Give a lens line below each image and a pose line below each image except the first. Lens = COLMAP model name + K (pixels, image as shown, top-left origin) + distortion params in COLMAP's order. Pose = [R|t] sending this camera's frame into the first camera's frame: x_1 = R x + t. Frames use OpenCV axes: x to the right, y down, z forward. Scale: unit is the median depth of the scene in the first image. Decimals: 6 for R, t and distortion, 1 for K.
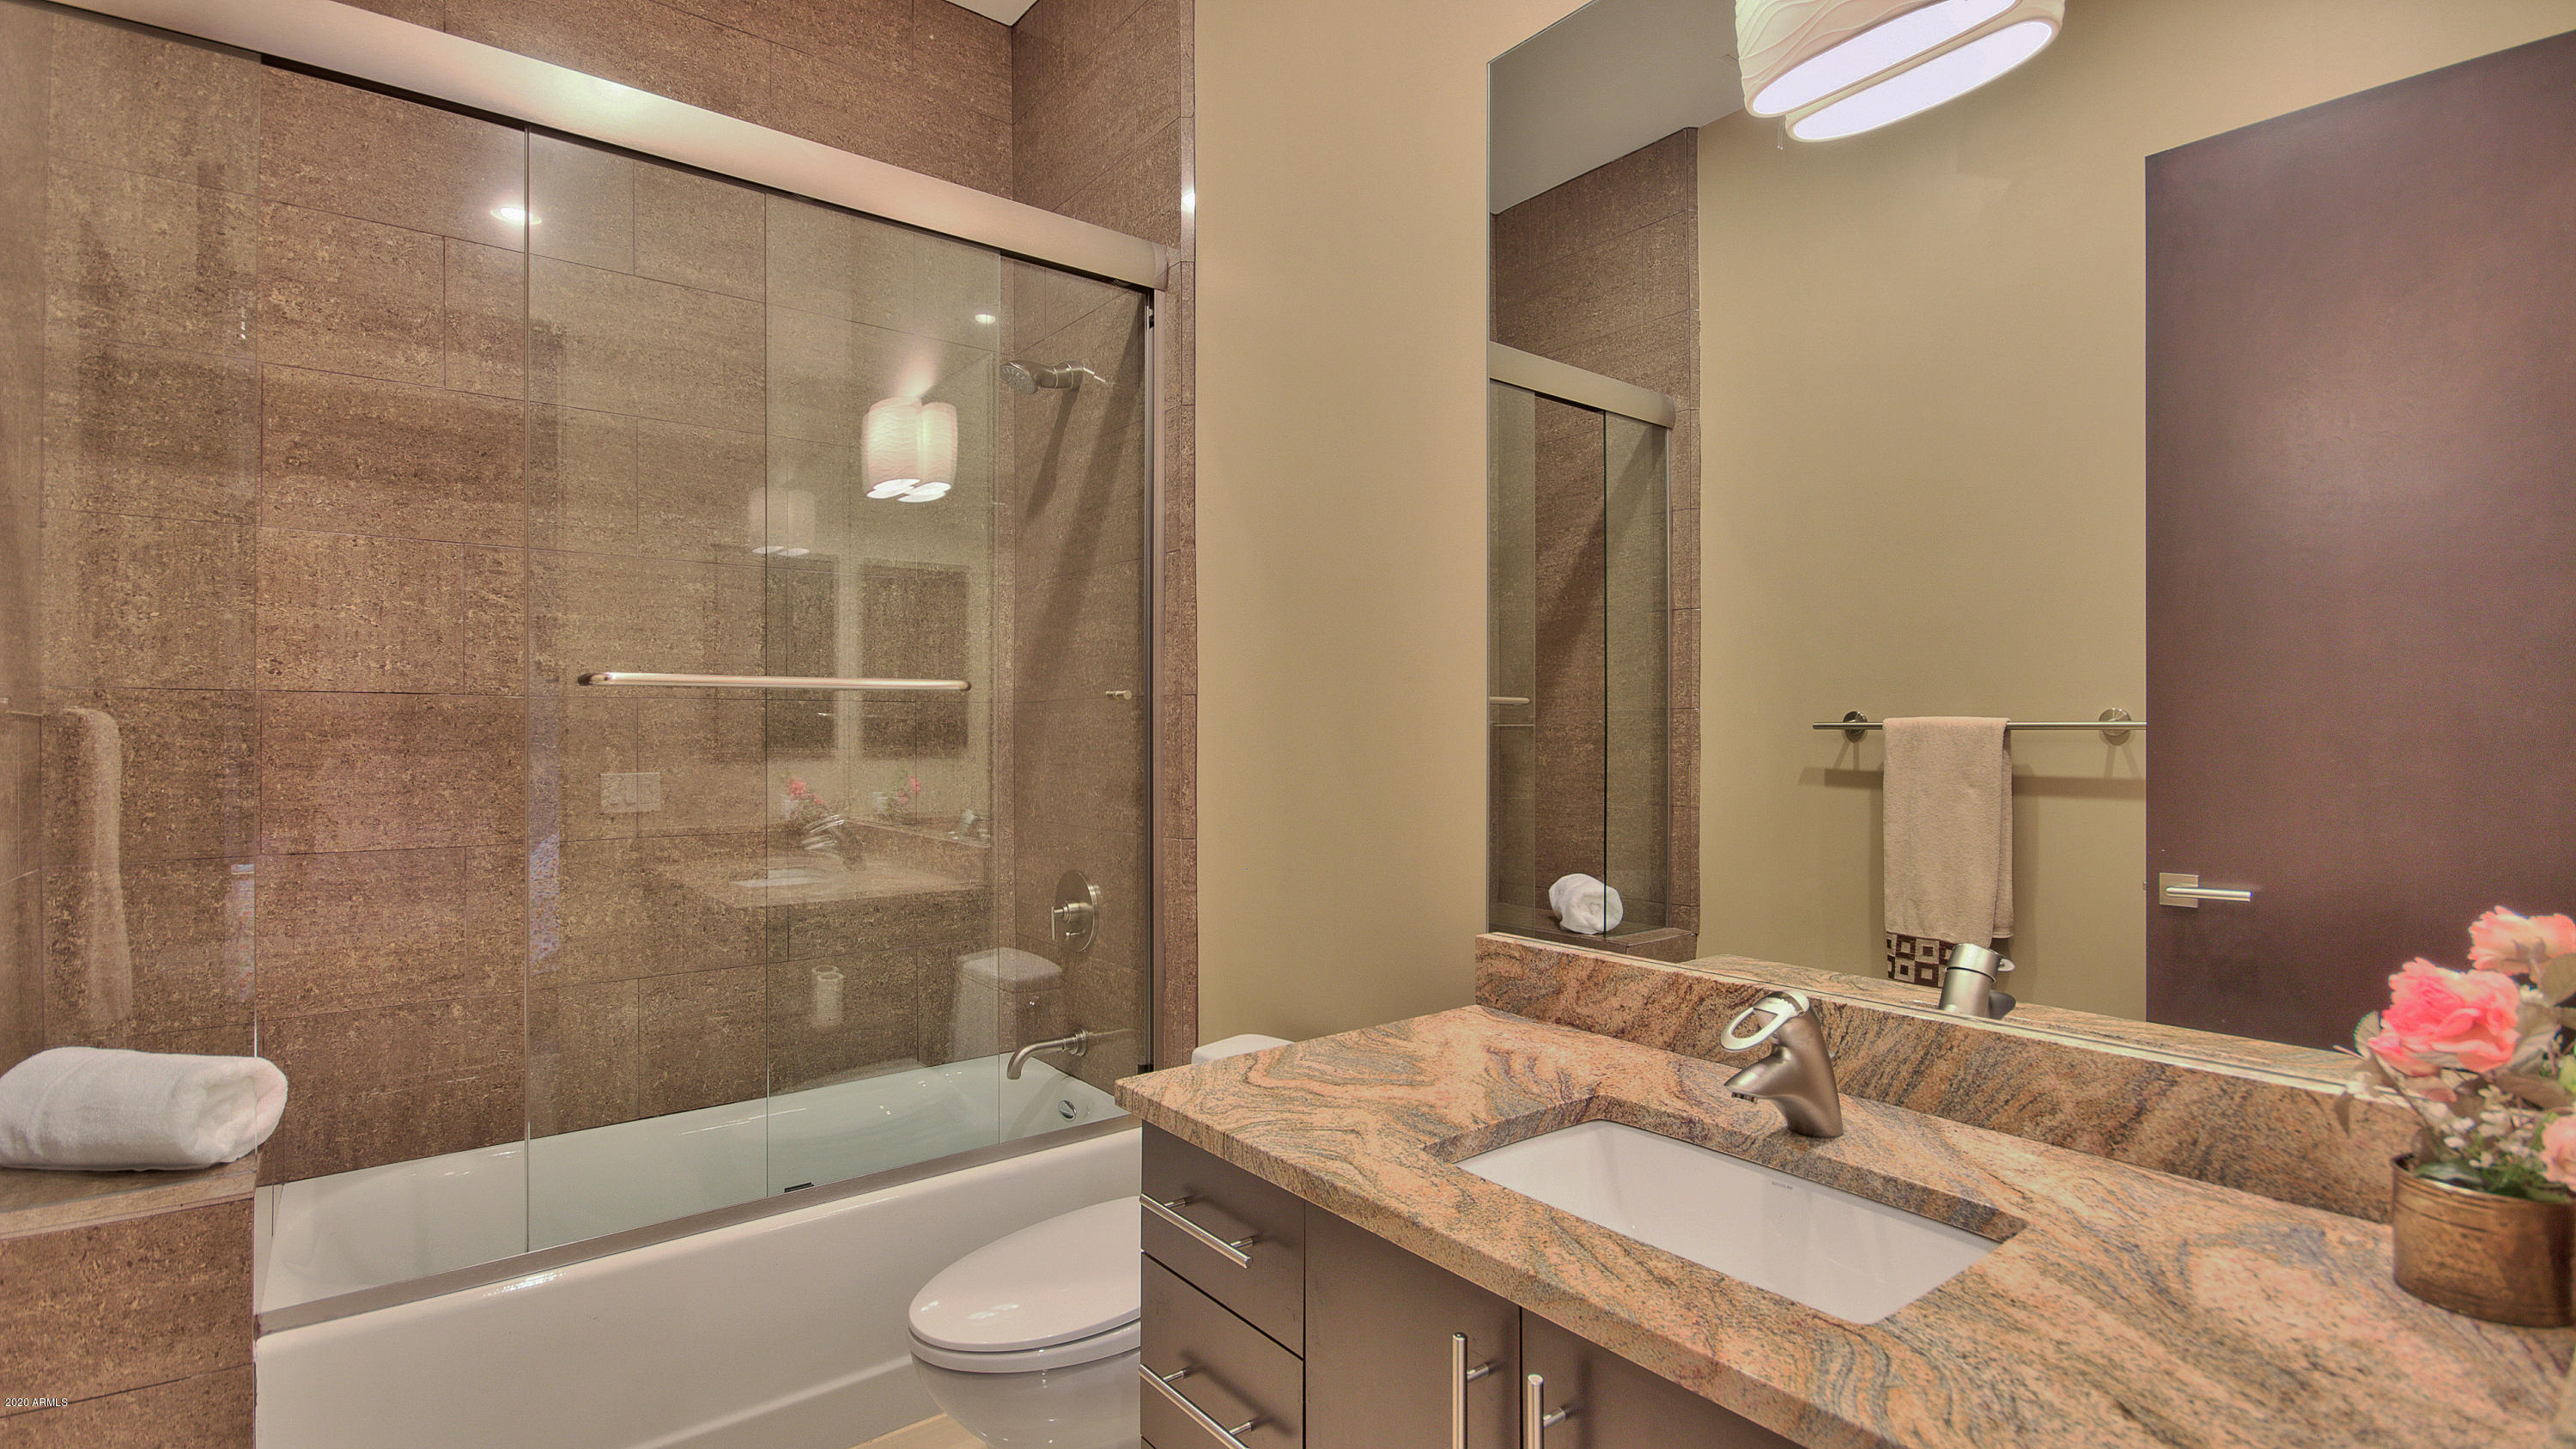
lens RADIAL K [[1213.5, 0, 1288.0], [0, 1213.5, 724.5], [0, 0, 1]] dist [-0.001565, -0.000521]
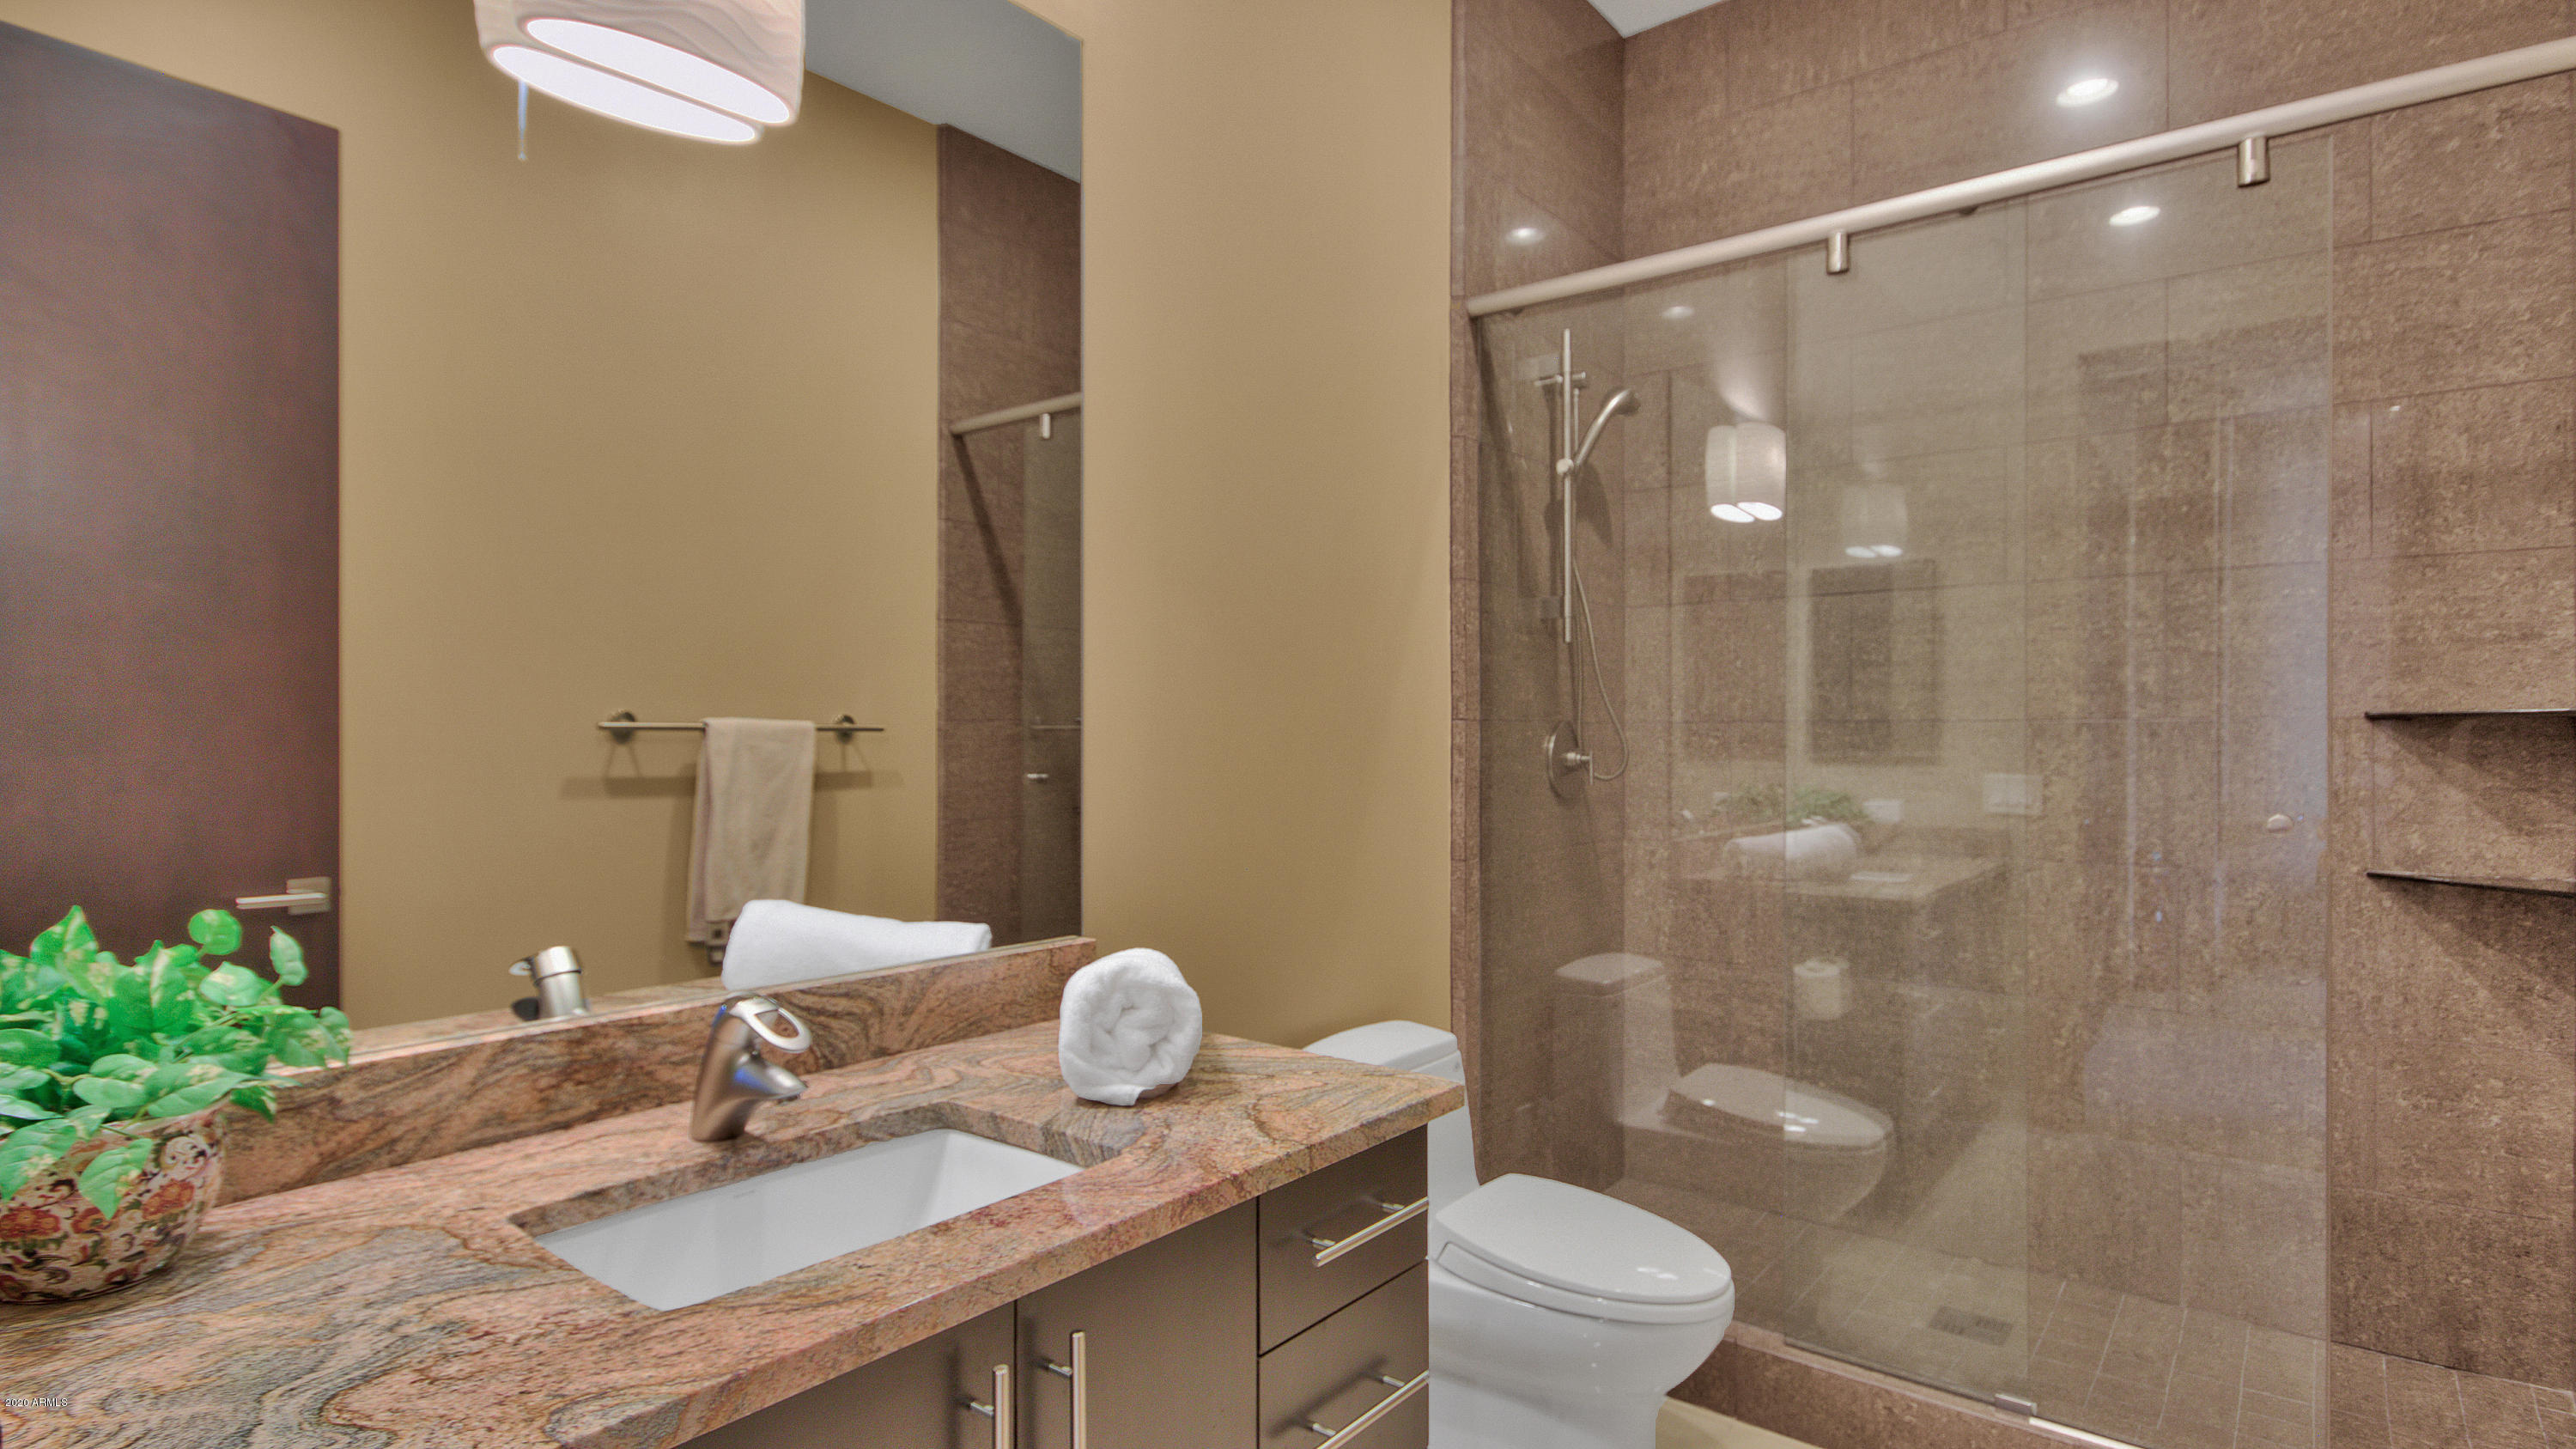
lens RADIAL K [[1295.3, 0, 1288.0], [0, 1295.3, 724.5], [0, 0, 1]] dist [-0.000319, -0.000037]
pose [[-0.240307, 0.009311, 0.970652, -0.729000], [-0.000456, 0.999953, -0.009705, 0.008615], [-0.970697, -0.002775, -0.240292, 0.822657]]
